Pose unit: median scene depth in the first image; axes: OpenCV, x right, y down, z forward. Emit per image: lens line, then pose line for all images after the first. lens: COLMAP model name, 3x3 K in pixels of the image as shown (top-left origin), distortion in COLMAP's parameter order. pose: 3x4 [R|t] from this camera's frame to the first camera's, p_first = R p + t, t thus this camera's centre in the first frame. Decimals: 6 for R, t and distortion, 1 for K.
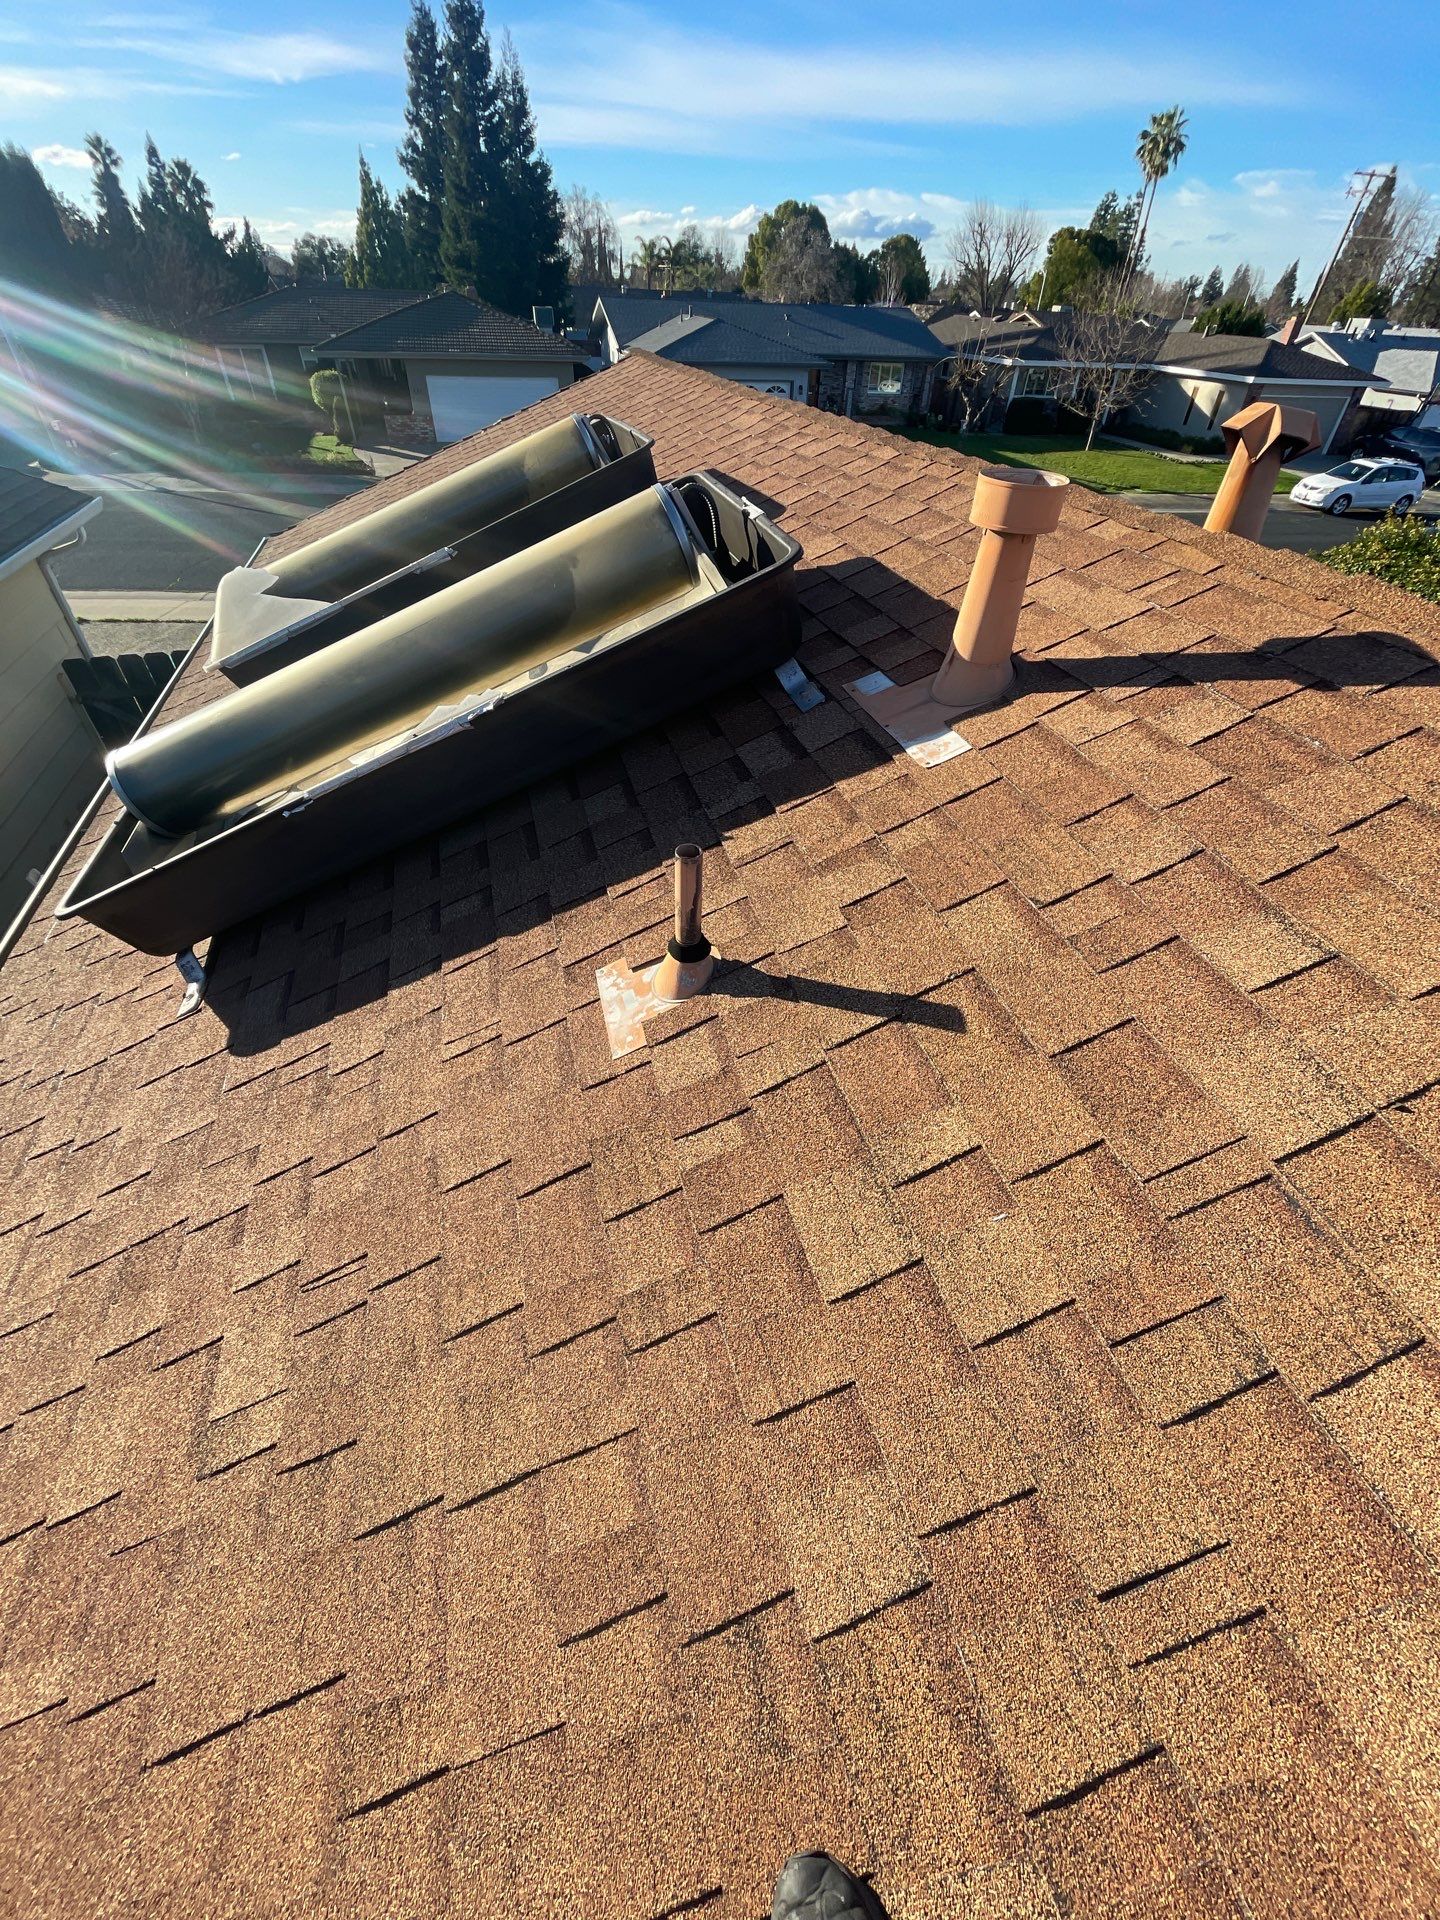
lens RADIAL K [[771.0, 0, 713.3], [0, 771.0, 961.7], [0, 0, 1]] dist [-0.005867, 0.000123]
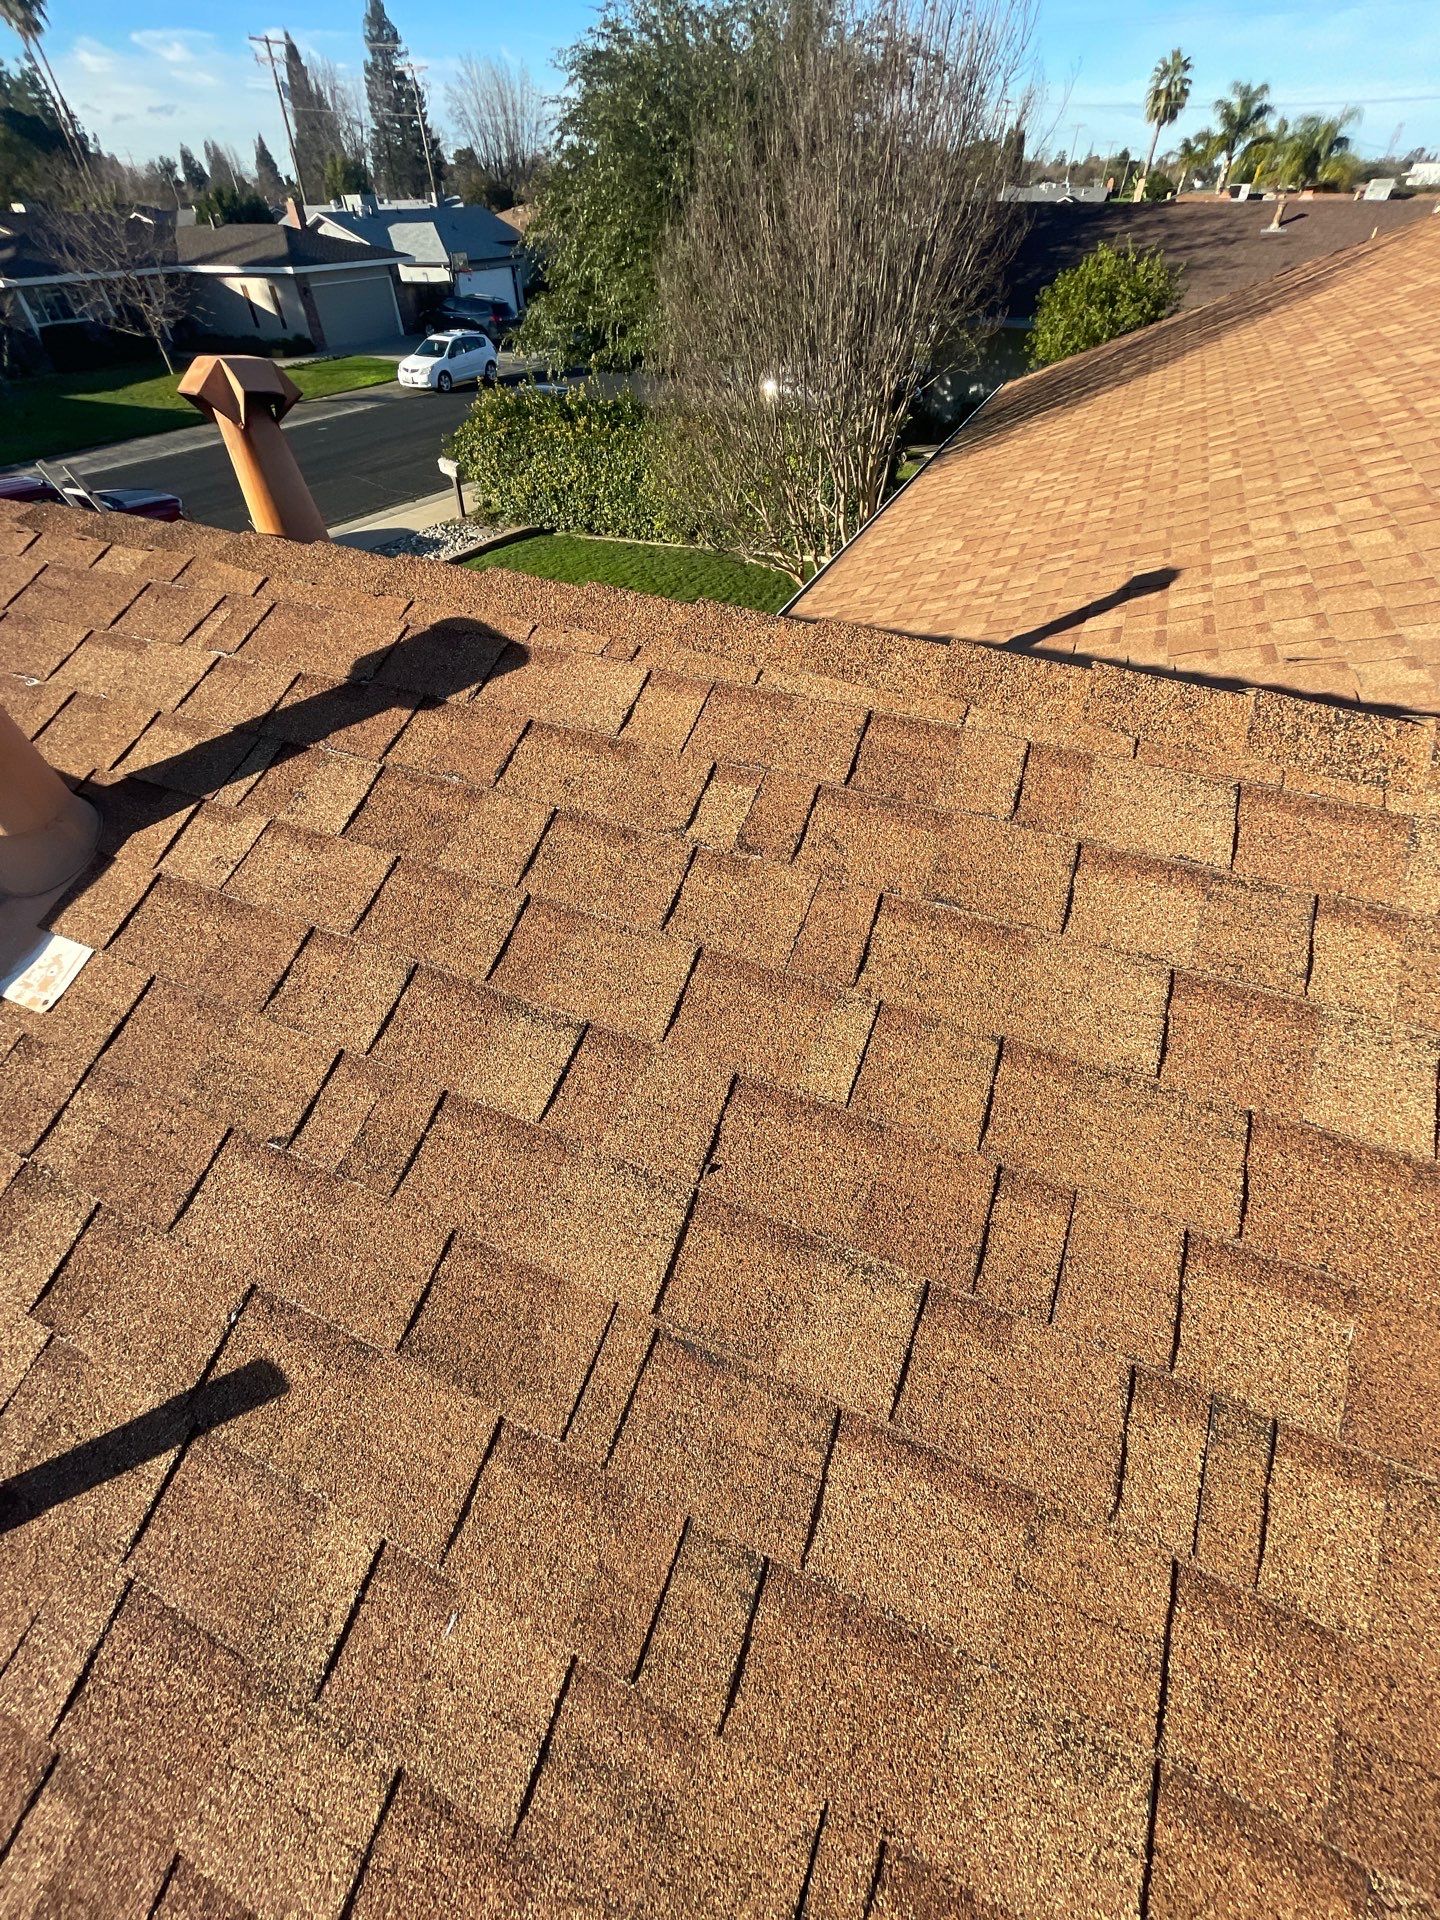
lens RADIAL K [[771.0, 0, 713.3], [0, 771.0, 961.7], [0, 0, 1]] dist [-0.005867, 0.000123]
pose [[0.630519, -0.575363, 0.520964, 0.384701], [0.529866, 0.809535, 0.252774, -0.176861], [-0.567176, 0.116663, 0.815292, 0.137038]]
